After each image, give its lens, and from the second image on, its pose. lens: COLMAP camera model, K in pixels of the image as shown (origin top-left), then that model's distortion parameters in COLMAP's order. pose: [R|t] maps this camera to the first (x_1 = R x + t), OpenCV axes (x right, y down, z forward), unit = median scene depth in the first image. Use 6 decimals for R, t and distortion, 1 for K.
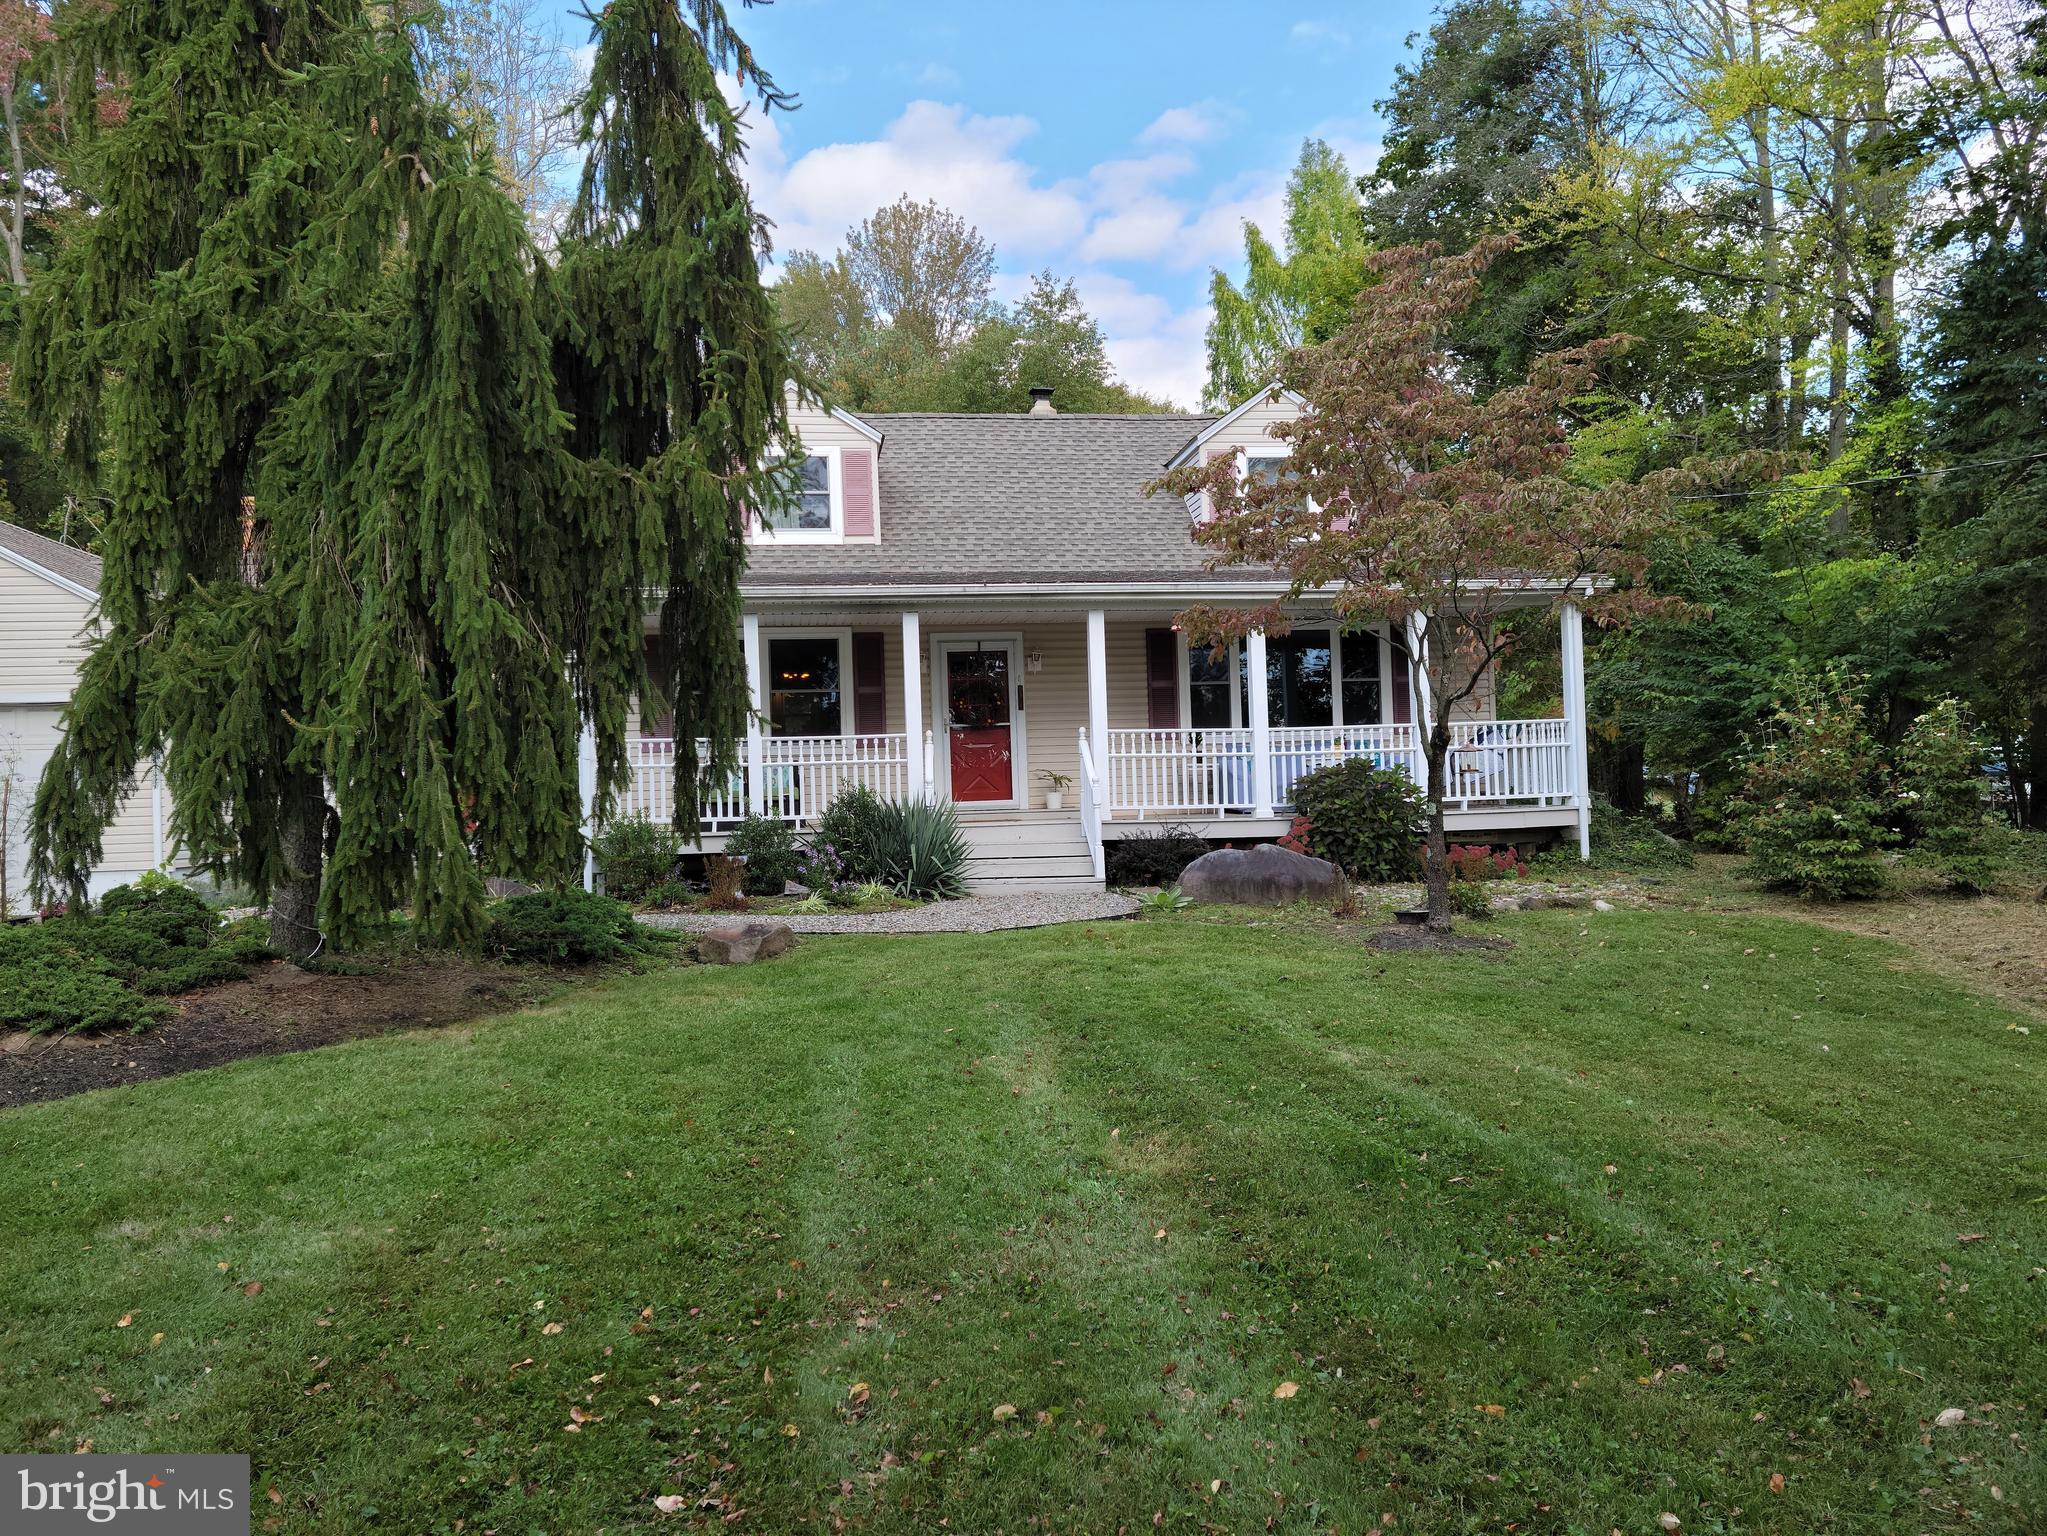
lens RADIAL K [[1630.4, 0, 1023.5], [0, 1630.4, 768.0], [0, 0, 1]] dist [0.098569, -0.068503]
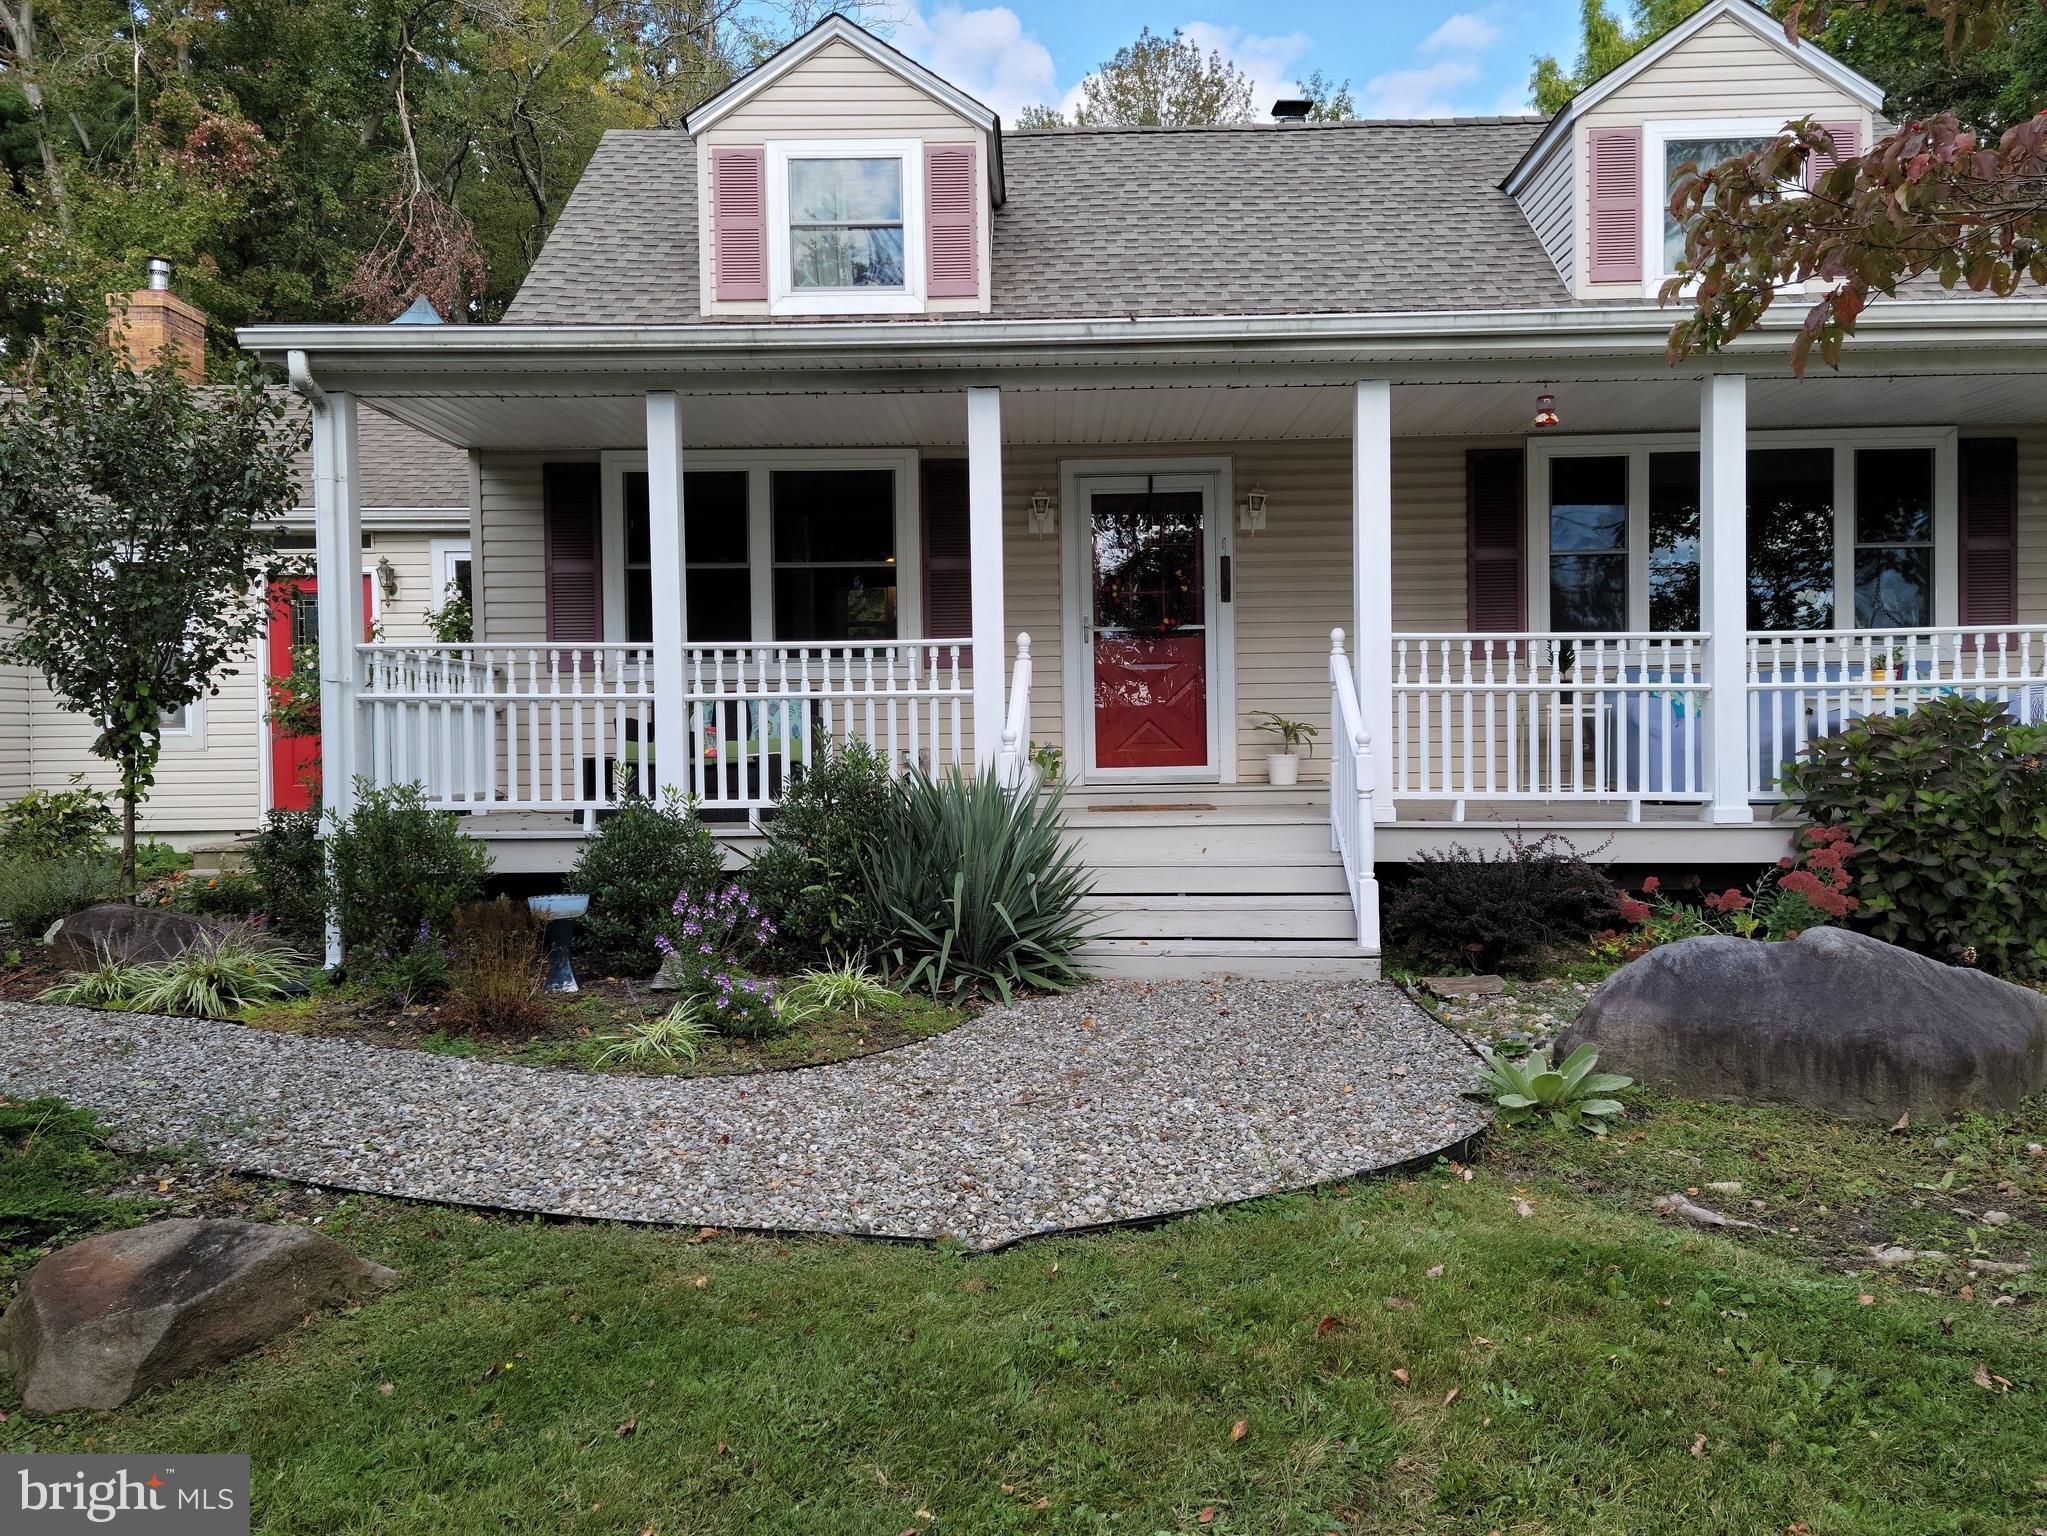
lens RADIAL K [[1630.4, 0, 1023.5], [0, 1630.4, 768.0], [0, 0, 1]] dist [0.098569, -0.068503]
pose [[0.987352, 0.019825, -0.157297, 0.020887], [-0.012910, 0.998910, 0.044859, -0.004031], [0.158015, -0.042261, 0.986532, 0.495829]]
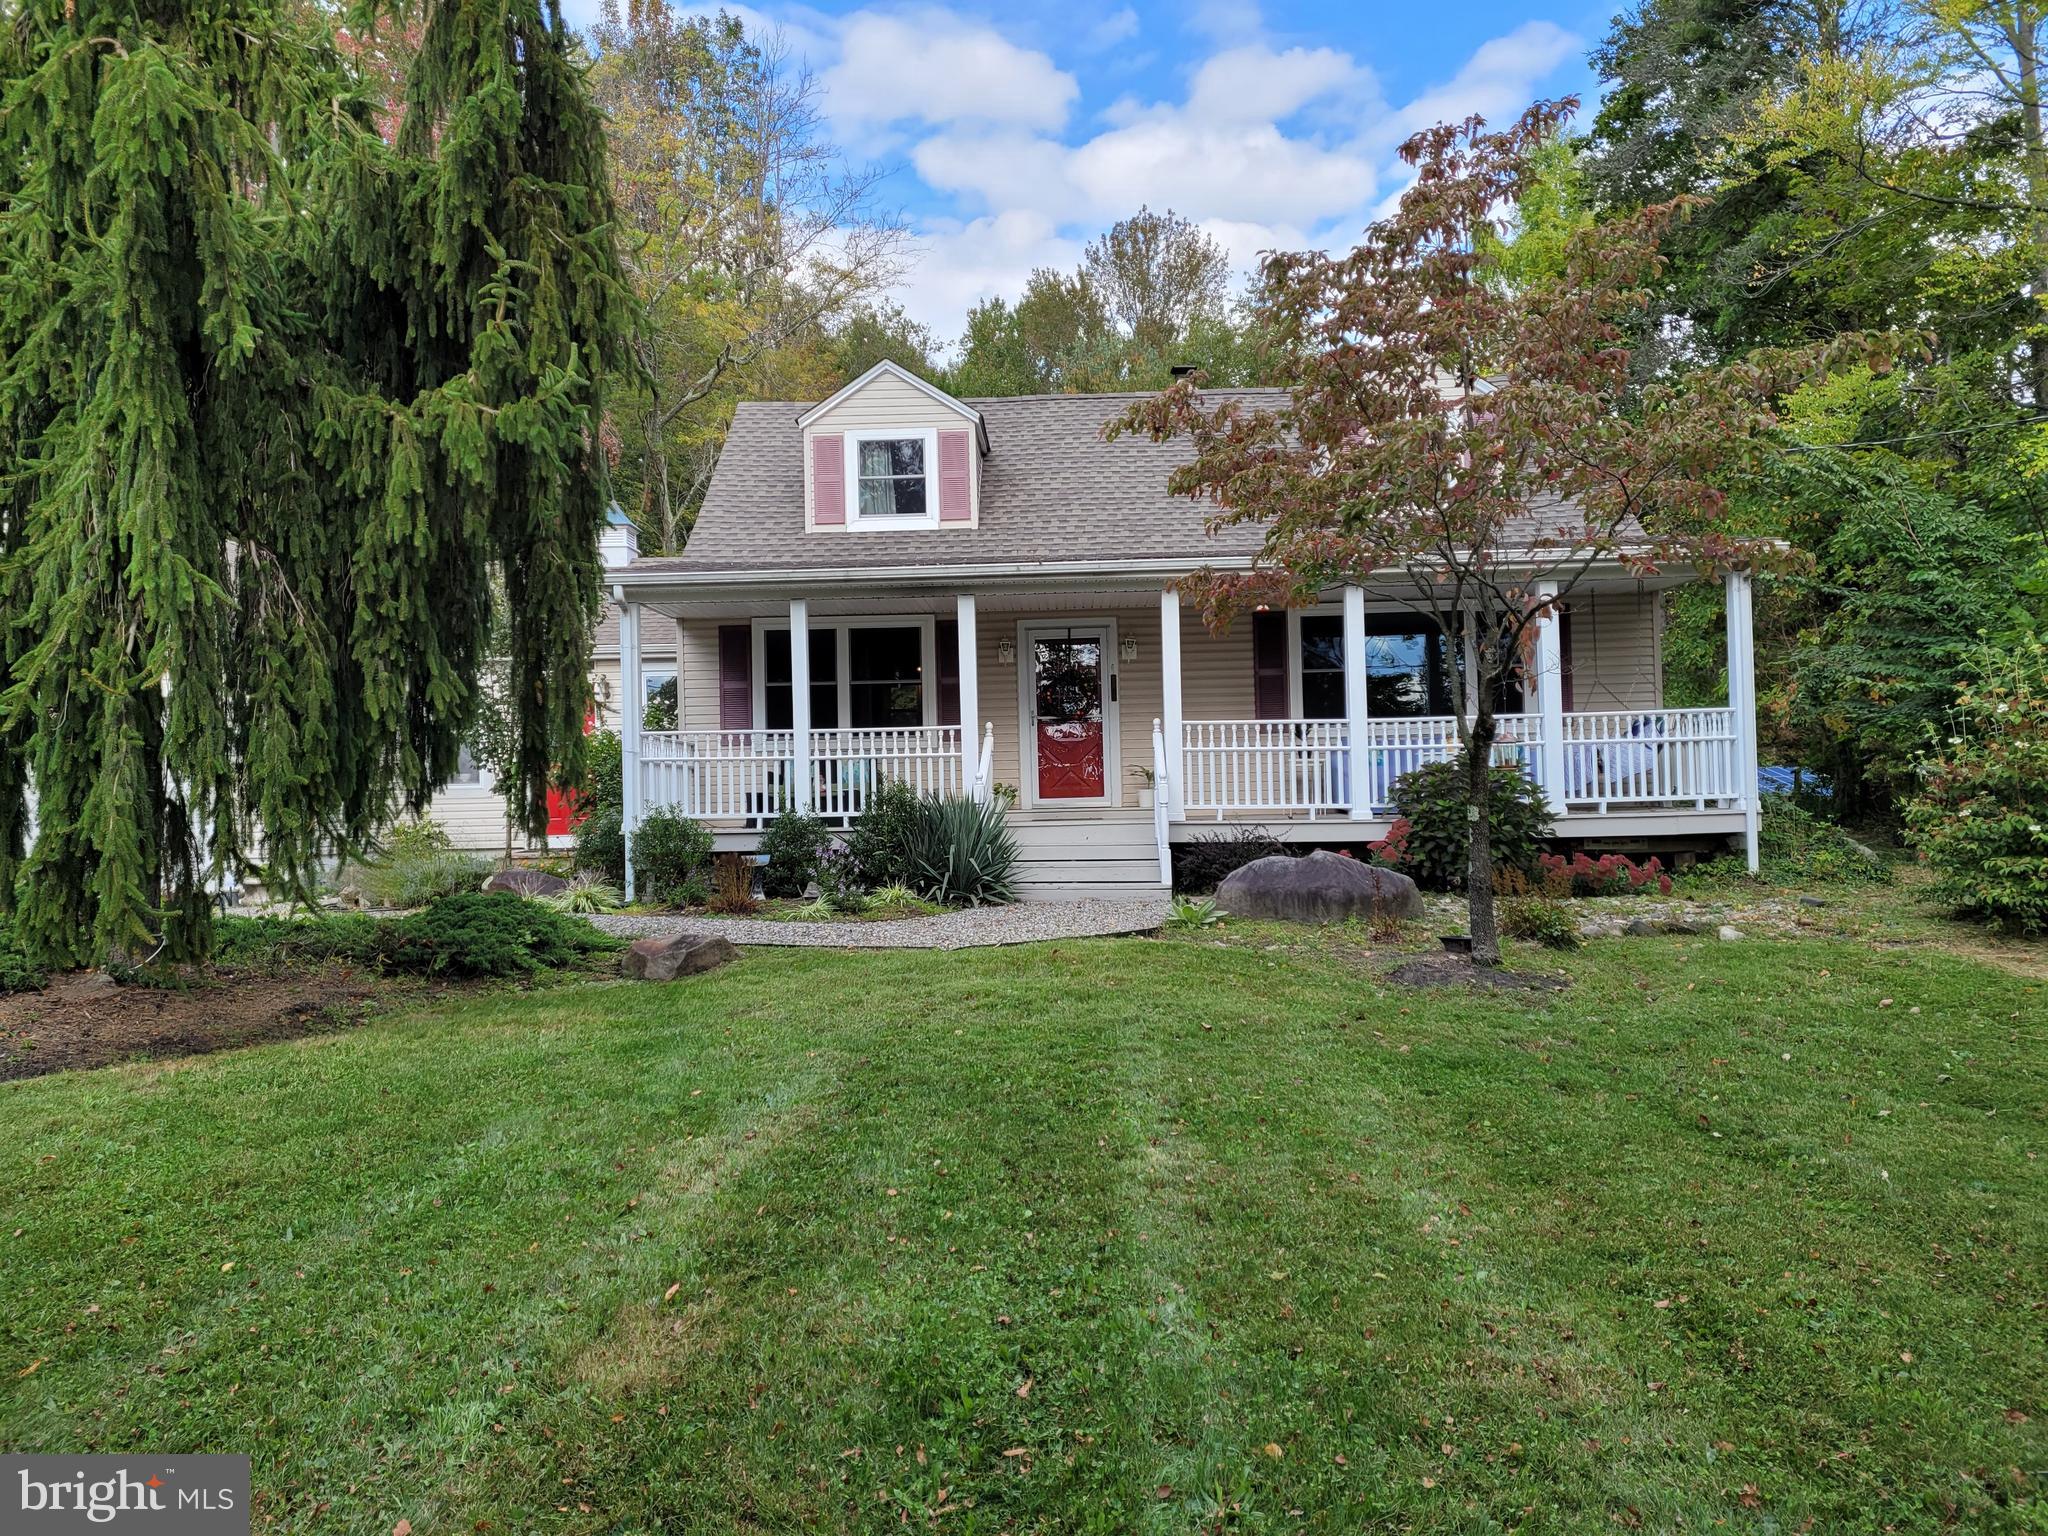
lens RADIAL K [[1534.9, 0, 1014.4], [0, 1534.9, 768.5], [0, 0, 1]] dist [0.077342, -0.050226]
pose [[0.983468, 0.004496, -0.181027, 0.112572], [-0.004014, 0.999987, 0.003029, 0.000696], [0.181038, -0.002253, 0.983473, 0.138329]]
